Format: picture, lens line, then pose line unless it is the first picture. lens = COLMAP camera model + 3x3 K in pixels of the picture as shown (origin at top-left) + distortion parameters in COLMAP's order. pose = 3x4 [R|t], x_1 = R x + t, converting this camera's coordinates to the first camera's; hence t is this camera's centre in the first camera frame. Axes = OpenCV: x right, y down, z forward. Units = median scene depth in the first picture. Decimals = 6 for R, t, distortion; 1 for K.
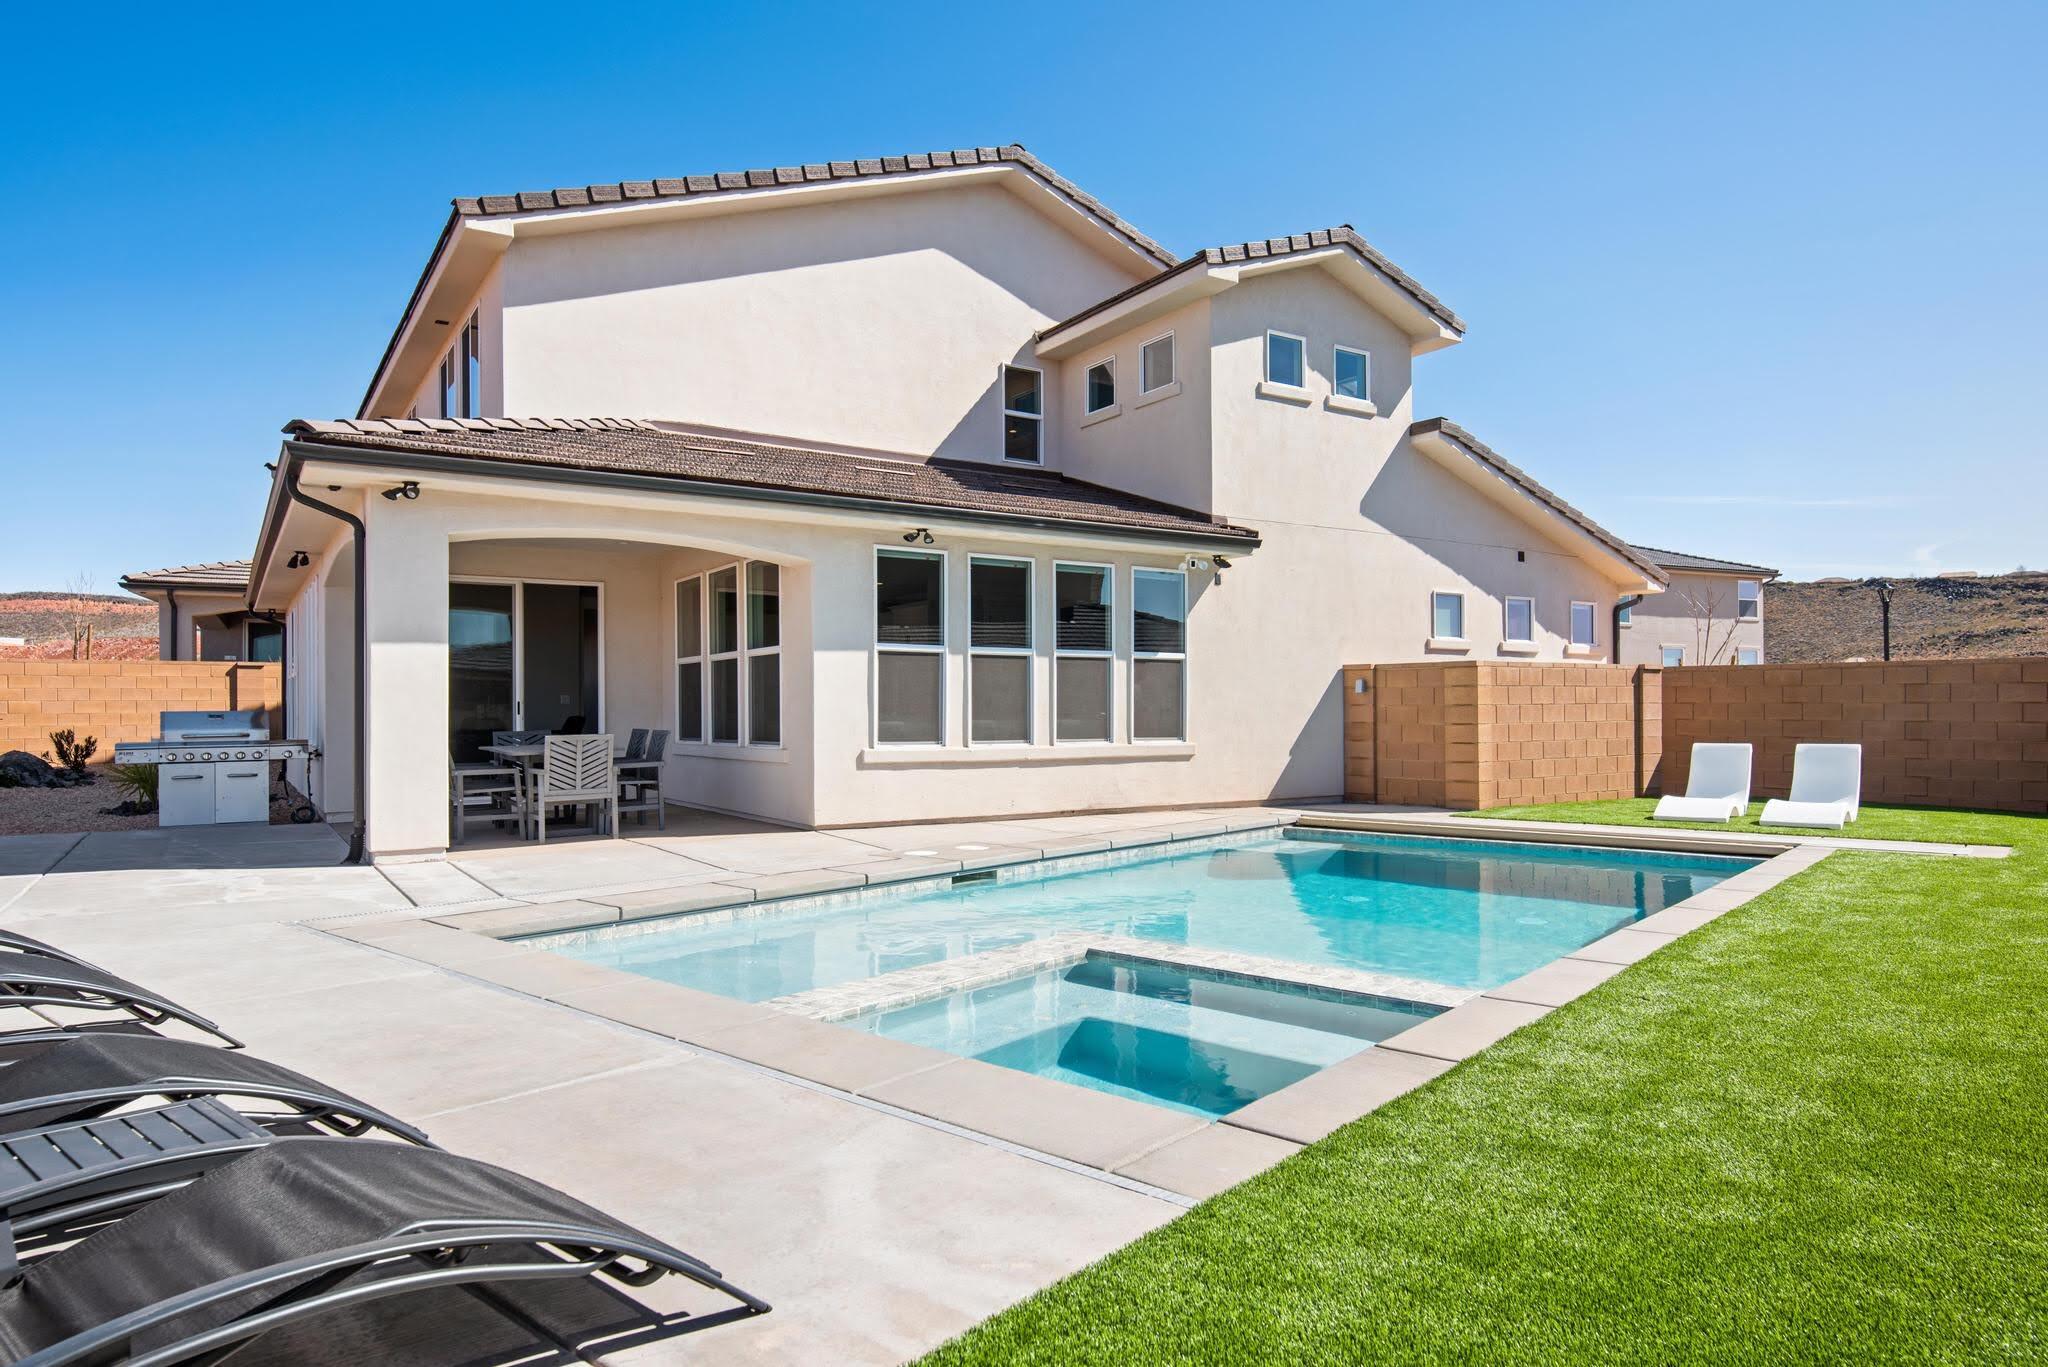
lens RADIAL K [[1228.5, 0, 1022.2], [0, 1228.5, 694.1], [0, 0, 1]] dist [-0.006820, 0.005921]
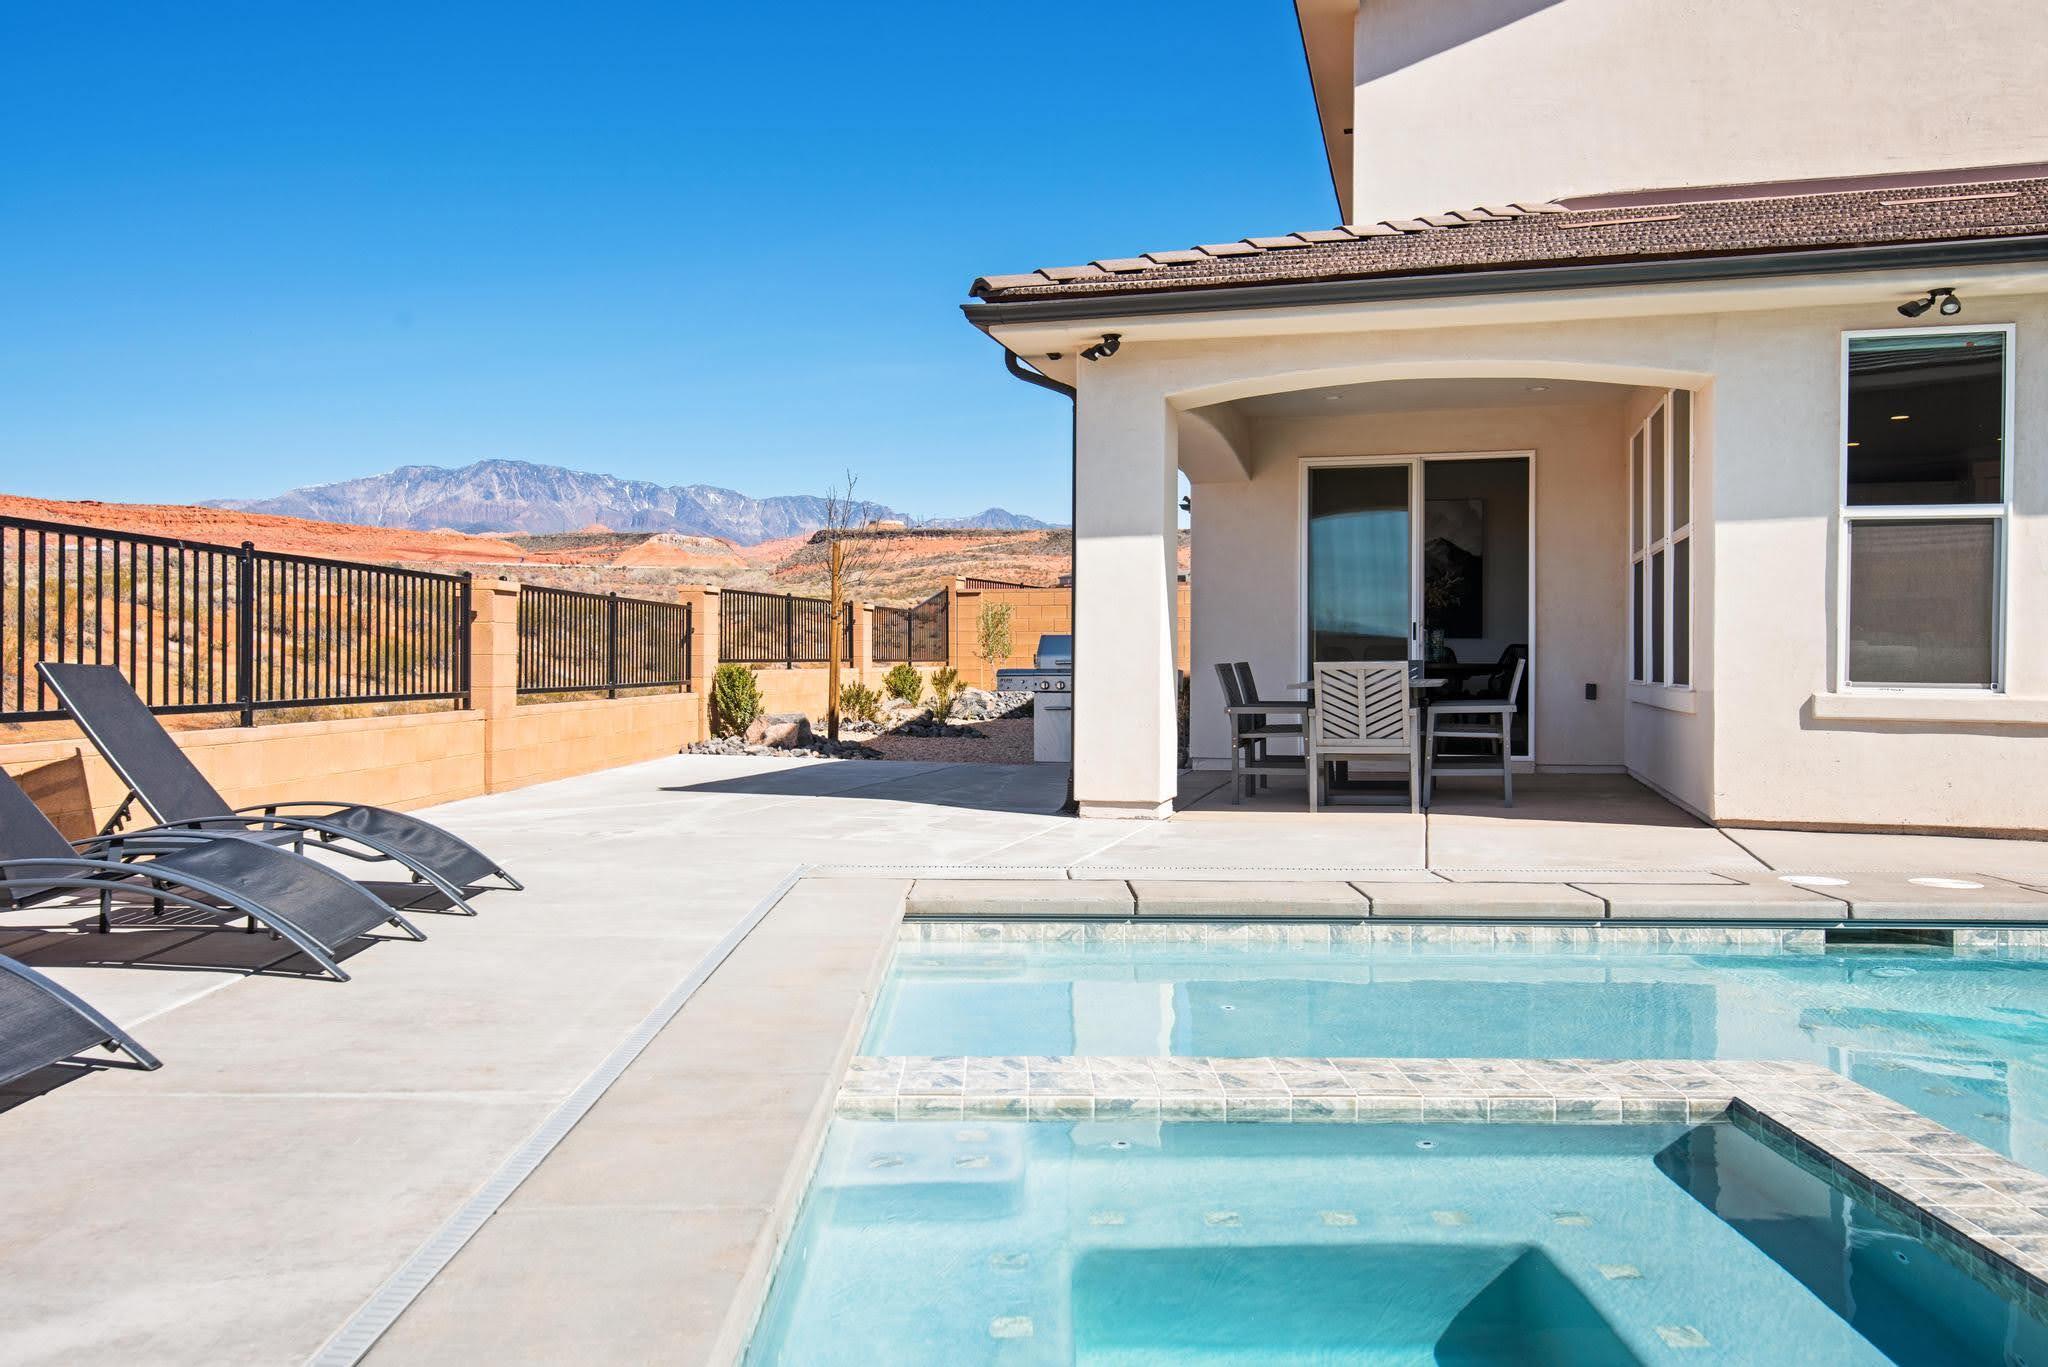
lens RADIAL K [[1605.4, 0, 1005.5], [0, 1605.4, 665.3], [0, 0, 1]] dist [0.030674, 0.009426]
pose [[0.654269, 0.010619, -0.756188, 0.194750], [0.004805, 0.999823, 0.018198, 0.016018], [0.756247, -0.015540, 0.654102, 0.220425]]
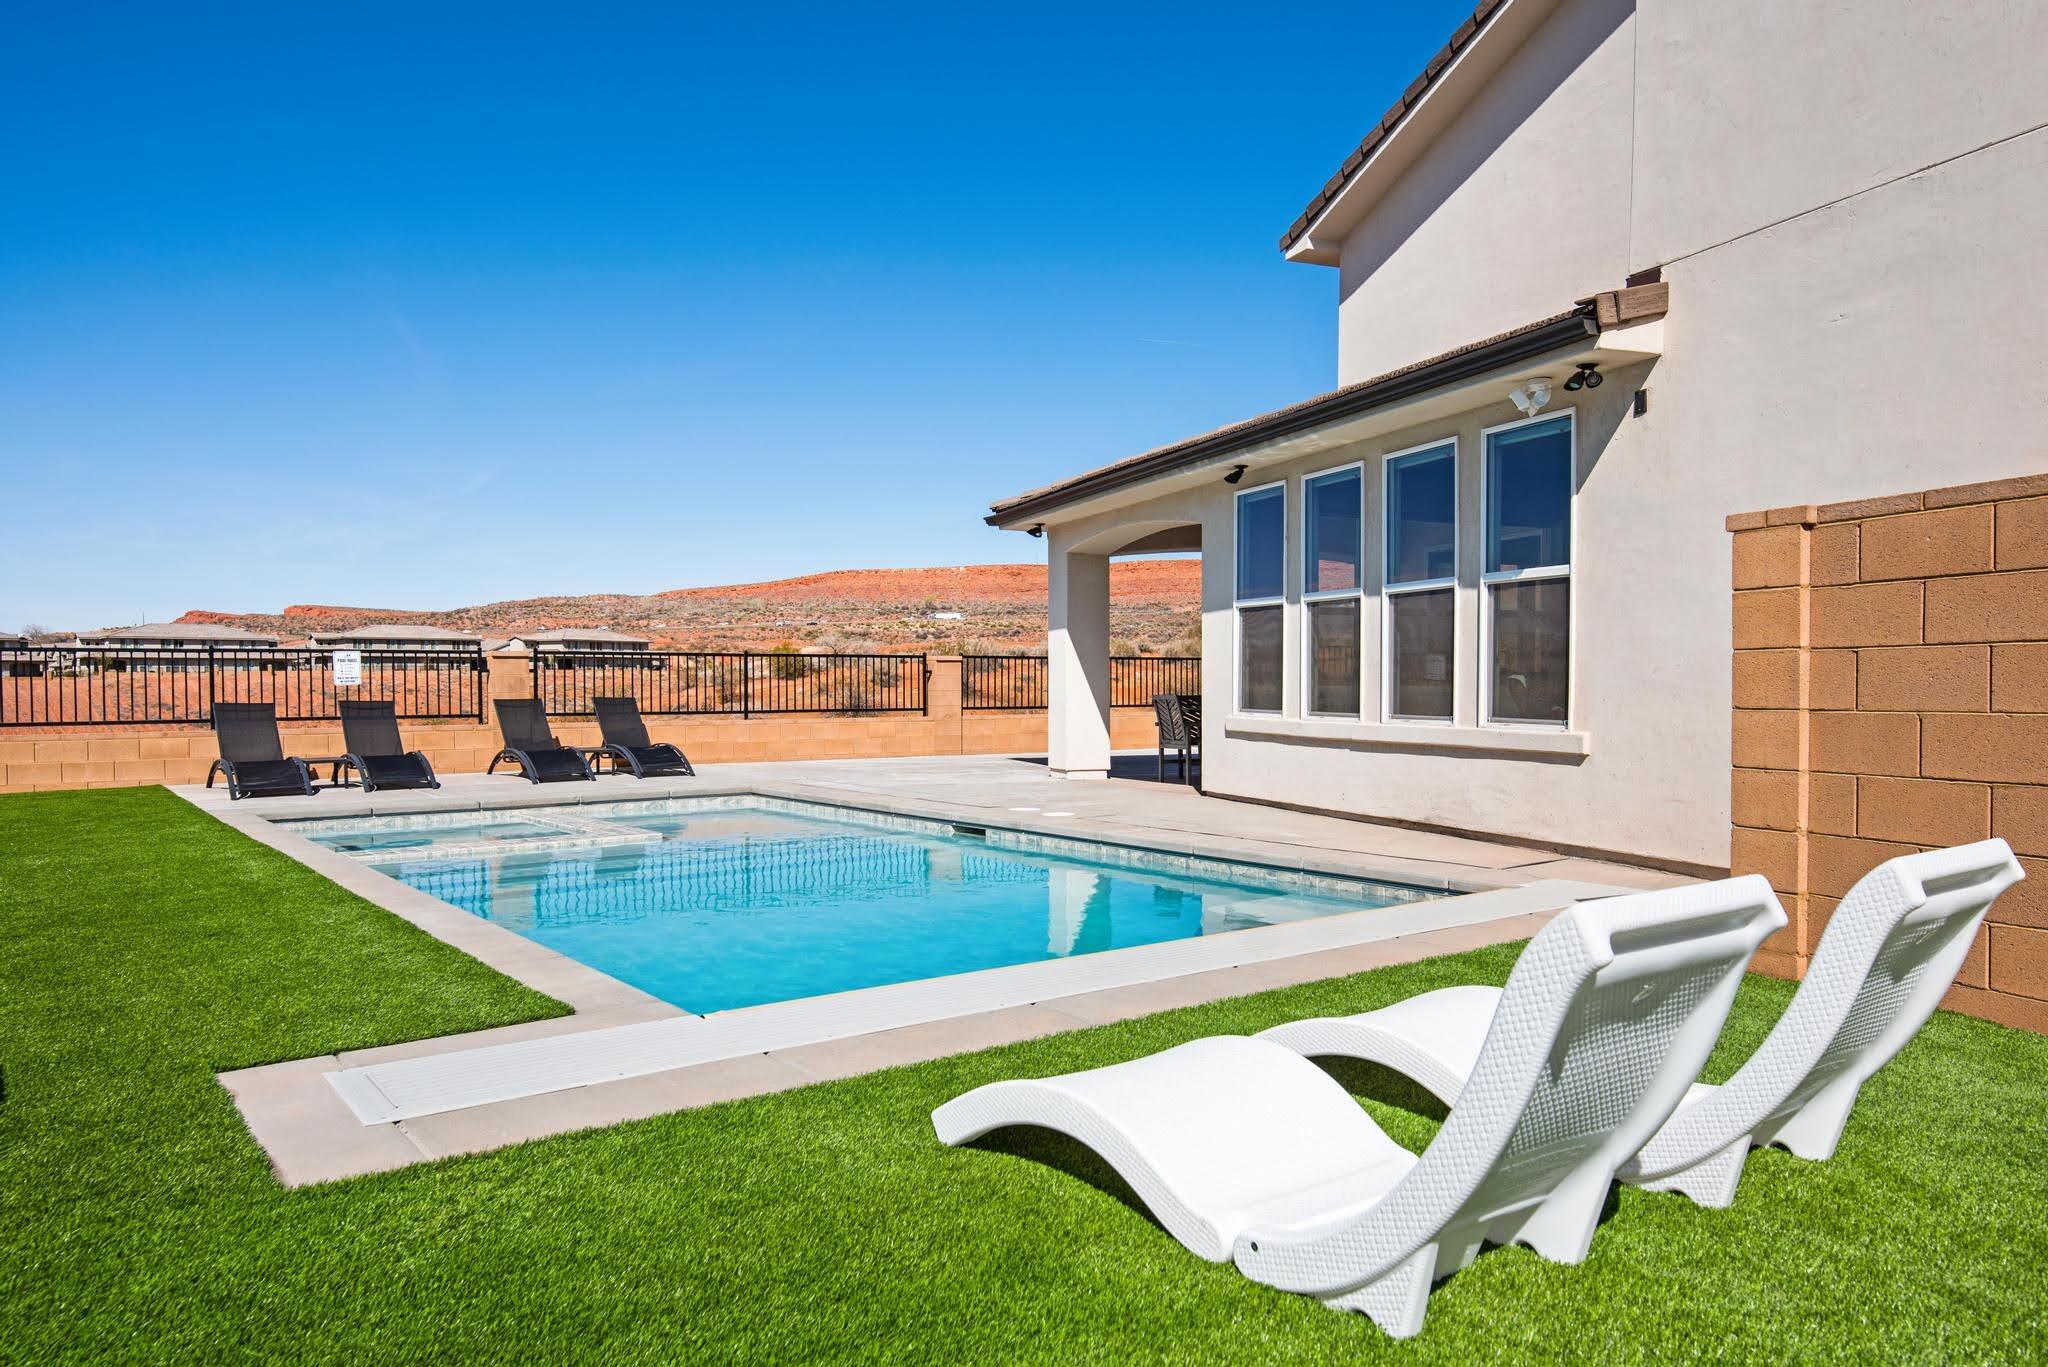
lens RADIAL K [[1360.4, 0, 1025.4], [0, 1360.4, 705.6], [0, 0, 1]] dist [0.009681, -0.000346]
pose [[-0.215703, 0.023173, -0.976184, 0.920627], [0.020914, 0.999599, 0.019108, 0.014509], [0.976235, -0.016294, -0.216101, 1.083270]]
